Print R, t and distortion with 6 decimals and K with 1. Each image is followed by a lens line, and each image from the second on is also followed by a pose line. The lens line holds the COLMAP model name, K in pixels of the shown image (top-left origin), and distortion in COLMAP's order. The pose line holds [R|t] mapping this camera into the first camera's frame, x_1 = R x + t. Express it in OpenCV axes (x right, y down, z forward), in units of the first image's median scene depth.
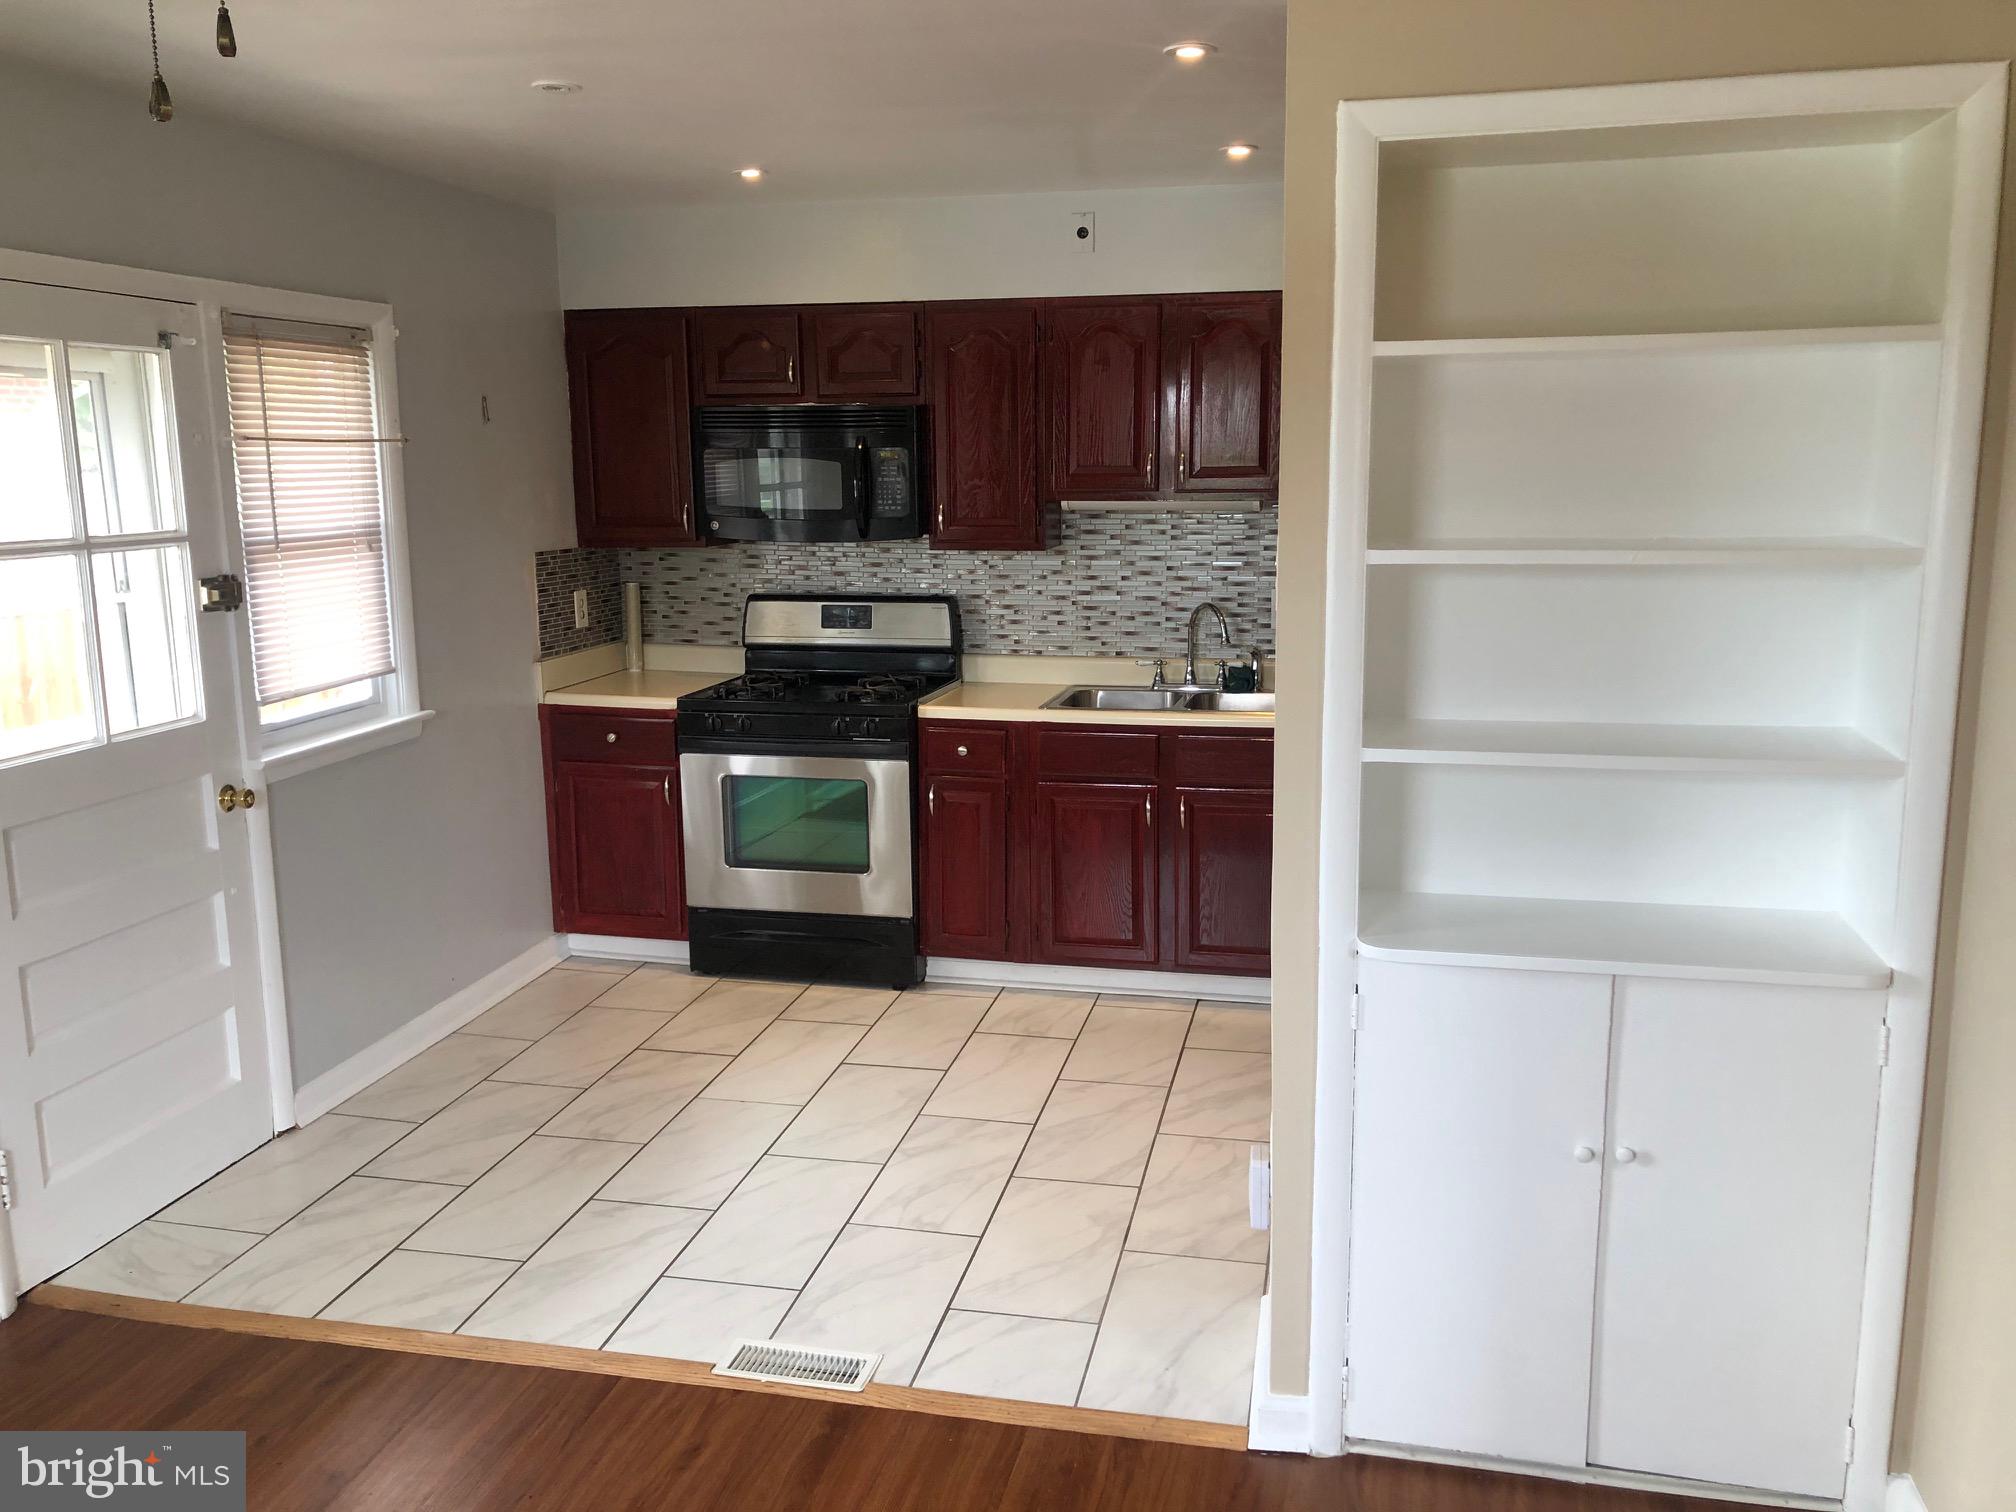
lens RADIAL K [[1632.8, 0, 1013.7], [0, 1632.8, 748.6], [0, 0, 1]] dist [0.032752, -0.028638]
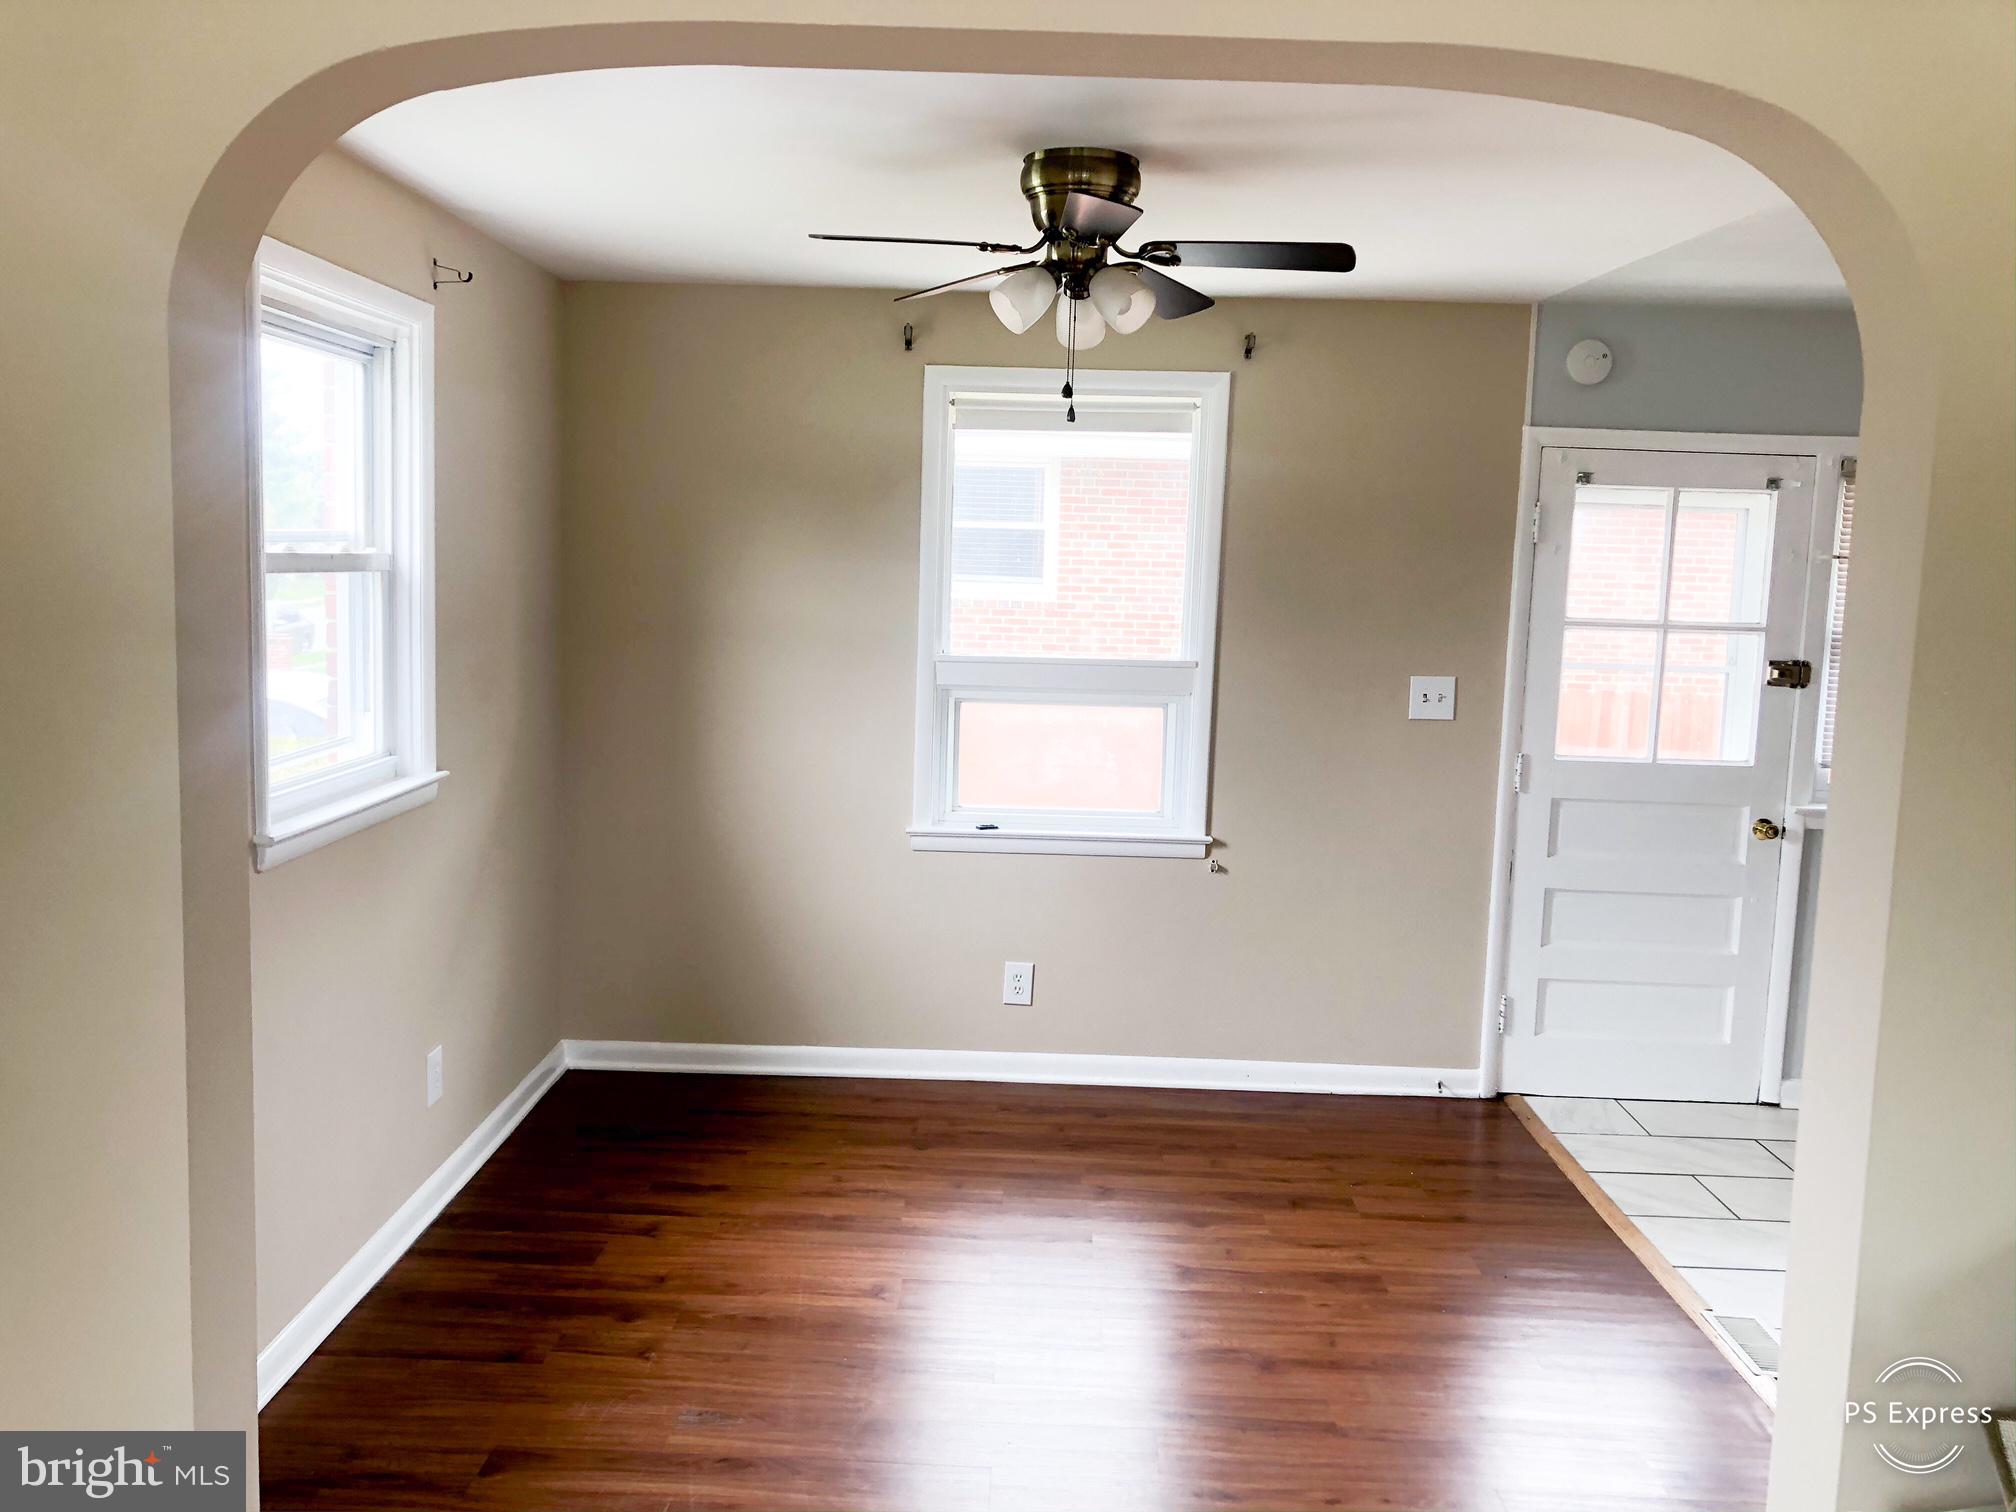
lens RADIAL K [[1632.8, 0, 1002.9], [0, 1632.8, 760.8], [0, 0, 1]] dist [0.032752, -0.028638]
pose [[0.198307, 0.136036, -0.970654, 0.503241], [-0.206199, 0.973949, 0.094371, -0.016229], [0.958205, 0.181433, 0.221191, 0.093547]]
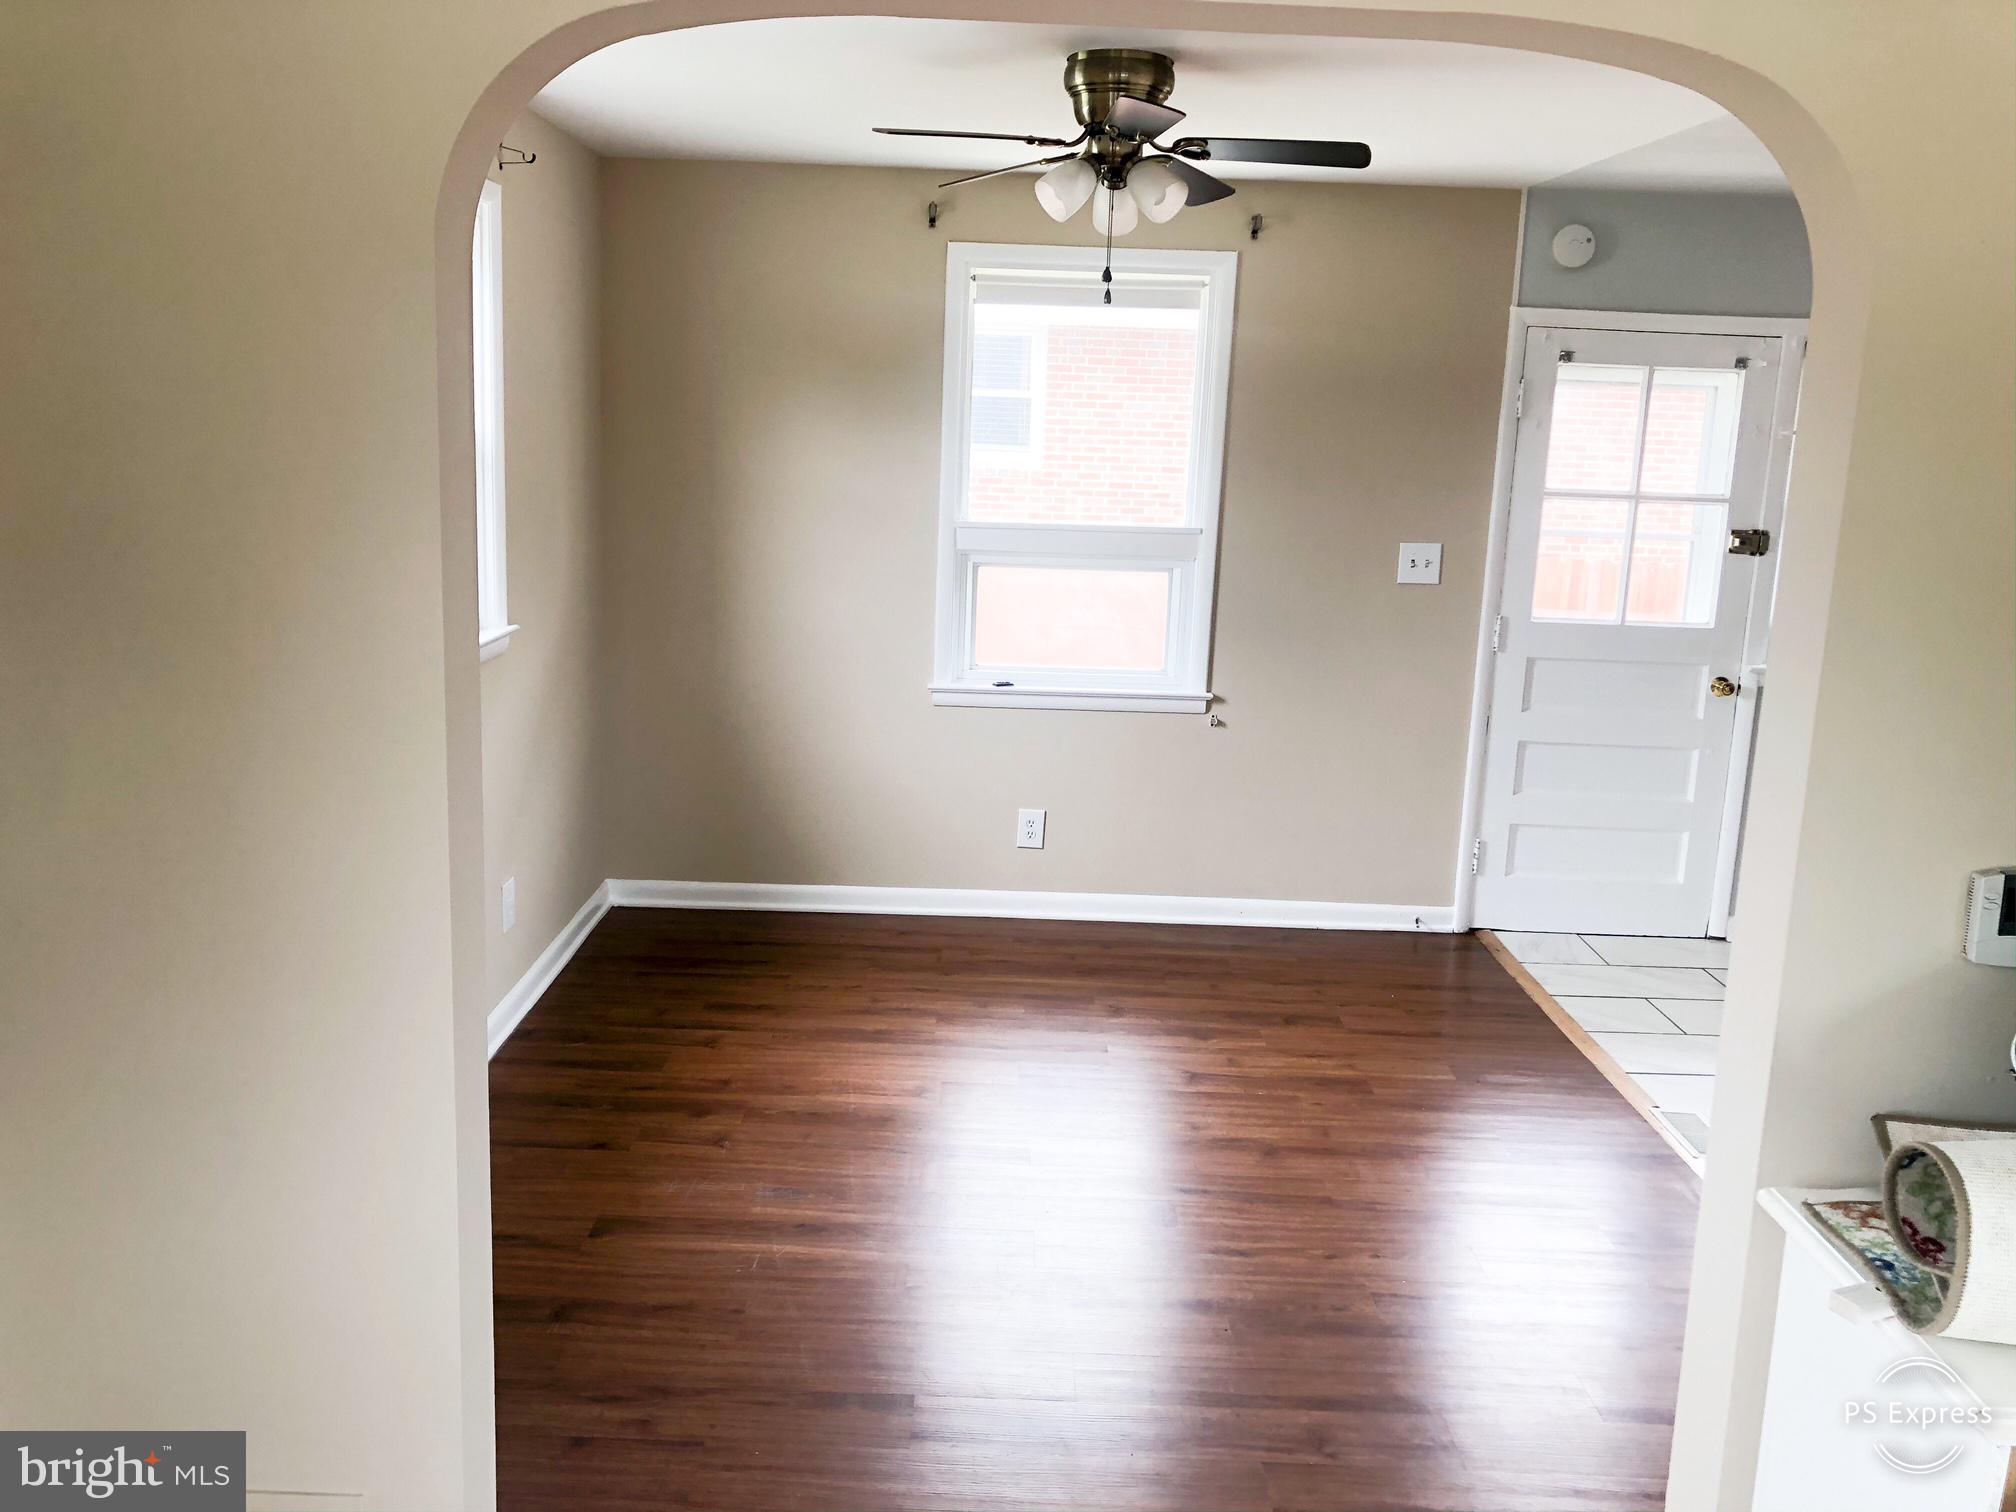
lens RADIAL K [[1632.8, 0, 1007.8], [0, 1632.8, 749.6], [0, 0, 1]] dist [0.032752, -0.028638]
pose [[0.220084, 0.206665, -0.953338, 0.566977], [-0.212659, 0.963959, 0.159874, -0.009944], [0.952019, 0.167550, 0.256101, 0.048742]]
